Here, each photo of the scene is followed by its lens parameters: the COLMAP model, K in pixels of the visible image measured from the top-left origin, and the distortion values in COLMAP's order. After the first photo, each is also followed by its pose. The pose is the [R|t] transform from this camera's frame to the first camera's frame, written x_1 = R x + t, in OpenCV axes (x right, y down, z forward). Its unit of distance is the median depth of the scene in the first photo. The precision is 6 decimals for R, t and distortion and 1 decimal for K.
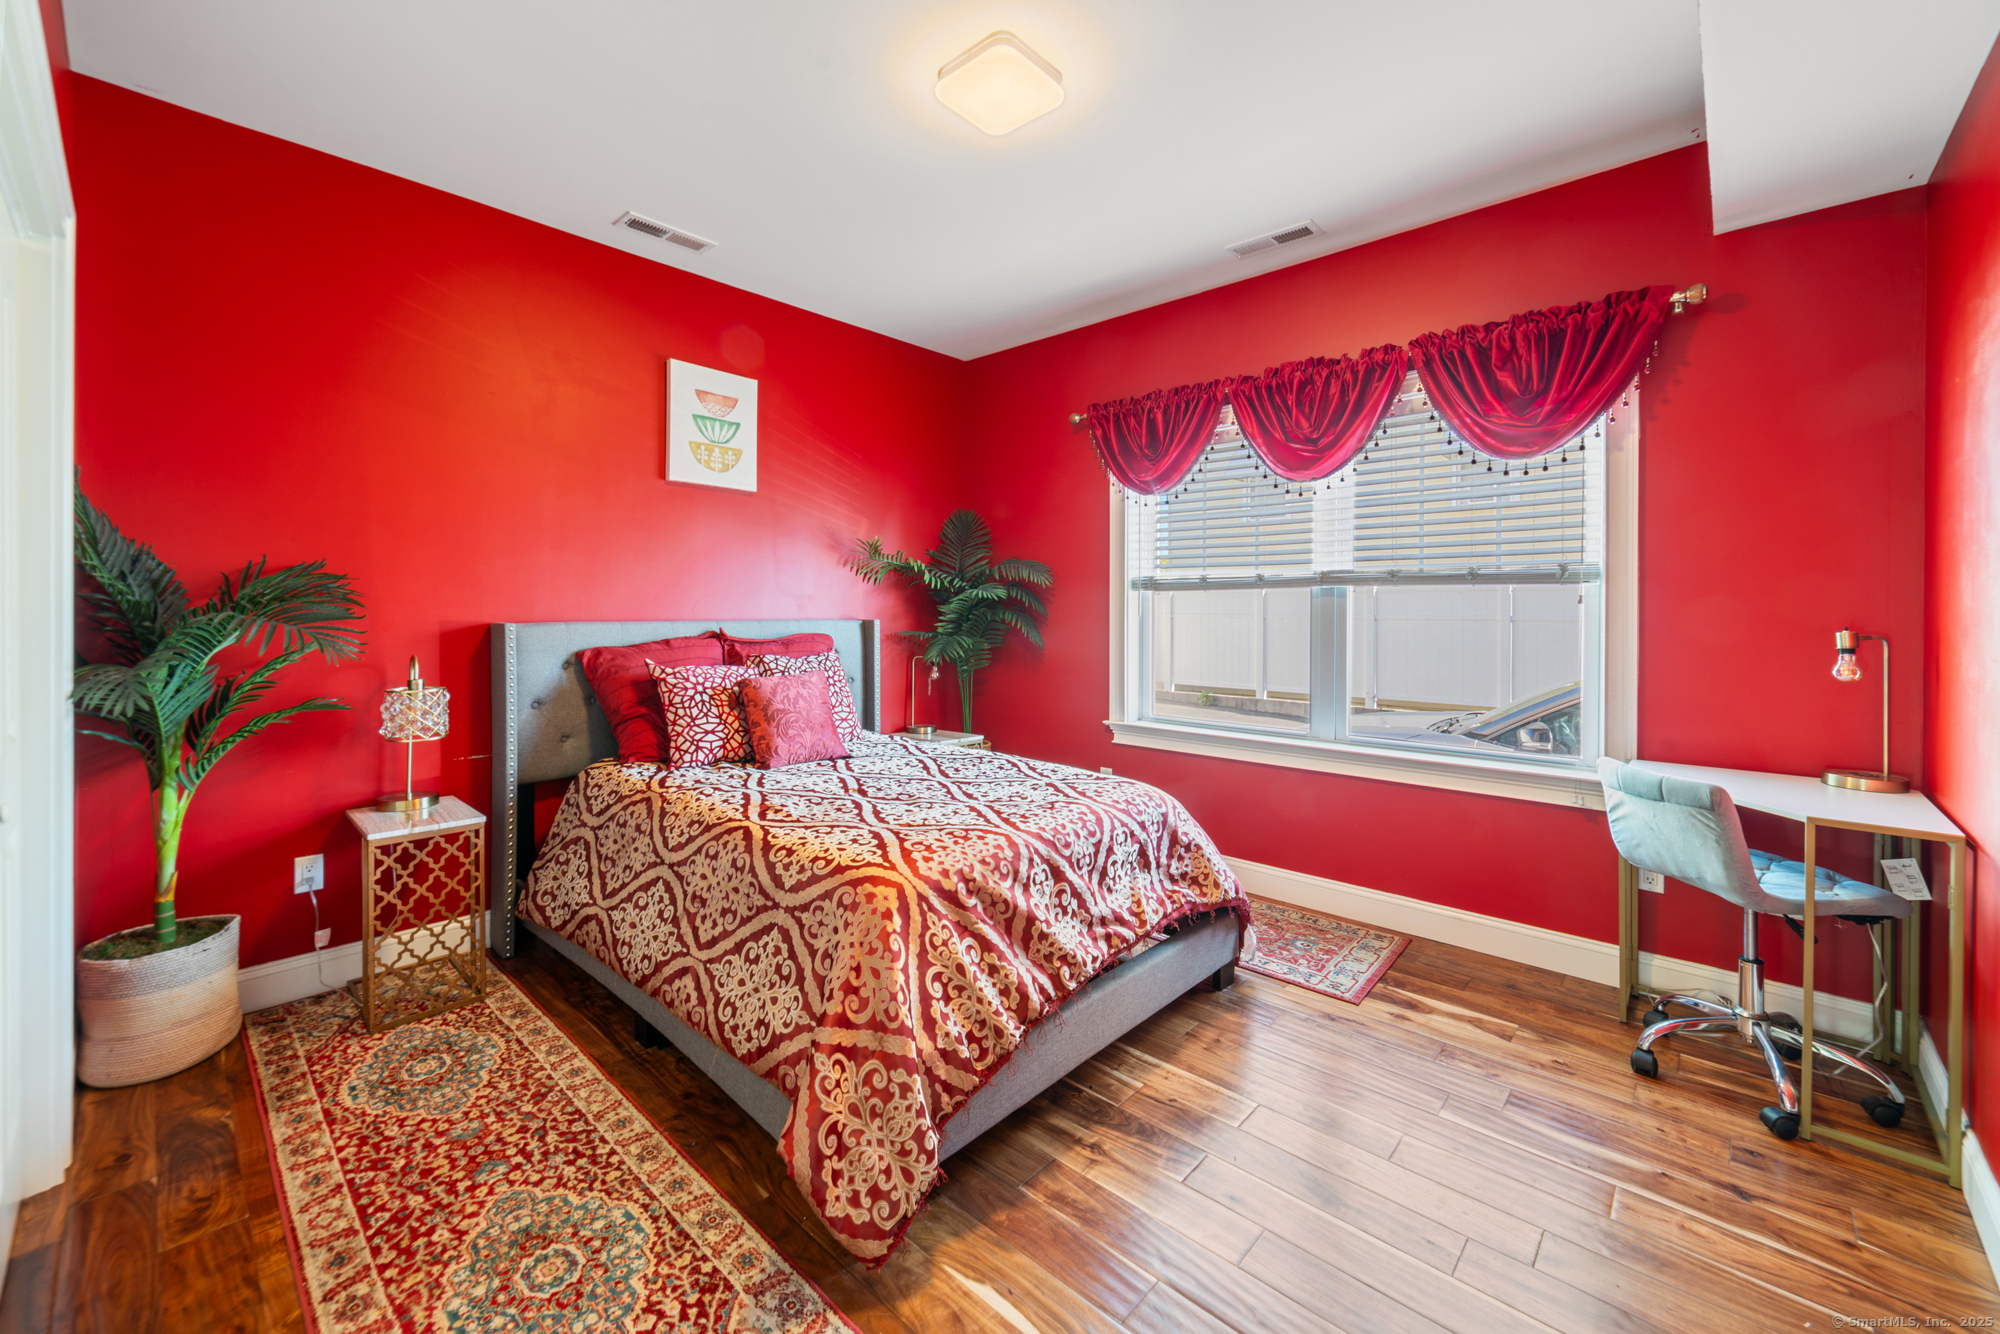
lens RADIAL K [[781.2, 0, 998.3], [0, 781.2, 626.1], [0, 0, 1]] dist [0.074846, 0.000050]
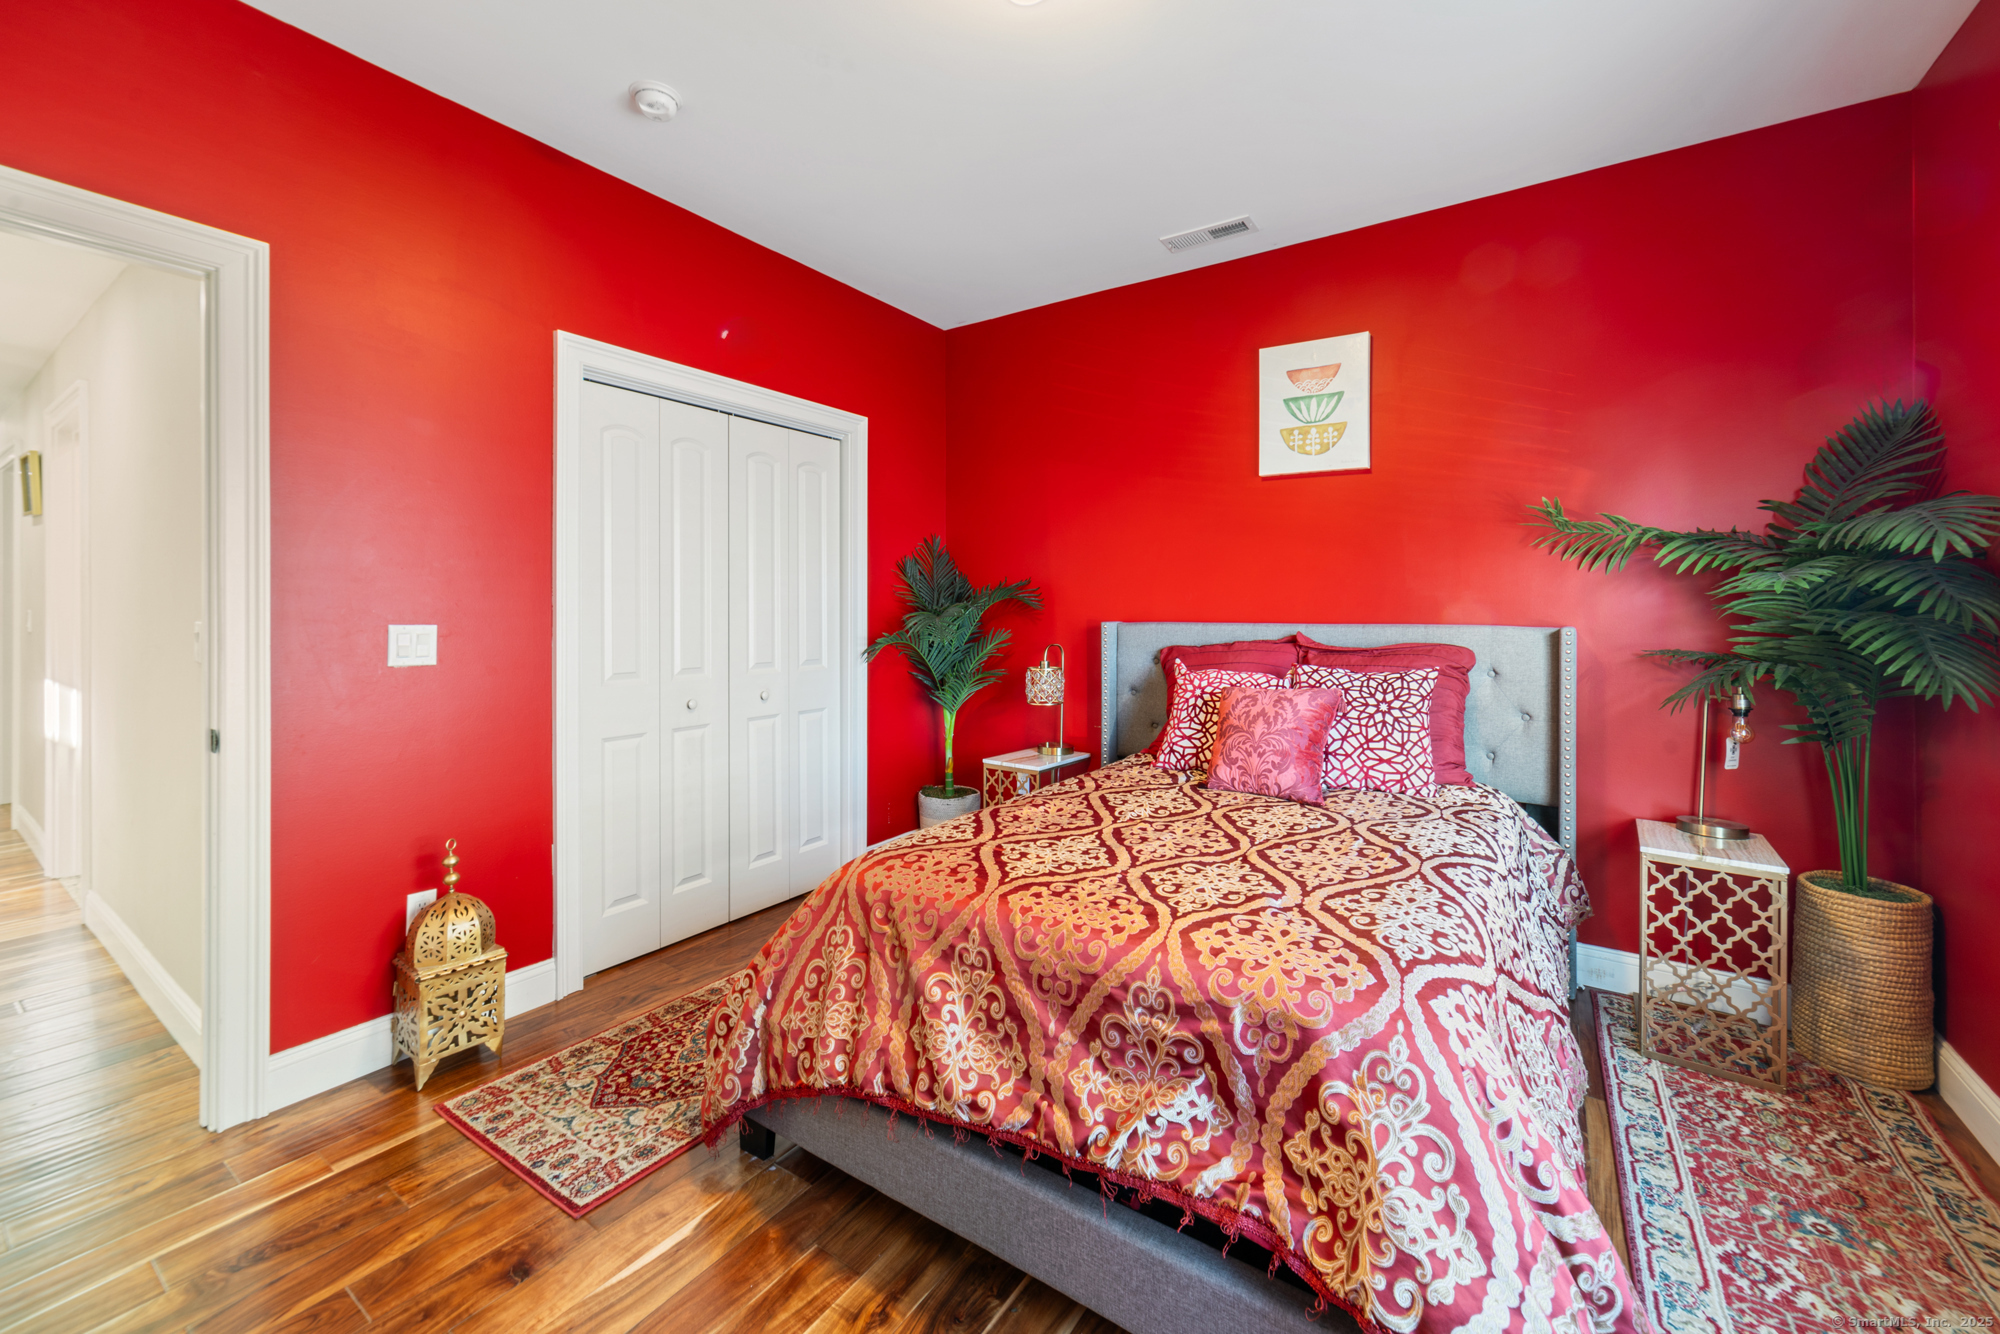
lens RADIAL K [[847.8, 0, 995.4], [0, 847.8, 605.2], [0, 0, 1]] dist [0.001041, 0.000119]
pose [[0.131375, 0.001148, -0.991332, 0.463234], [-0.026020, 0.999659, -0.002290, -0.016612], [0.990991, 0.026095, 0.131360, 0.471680]]
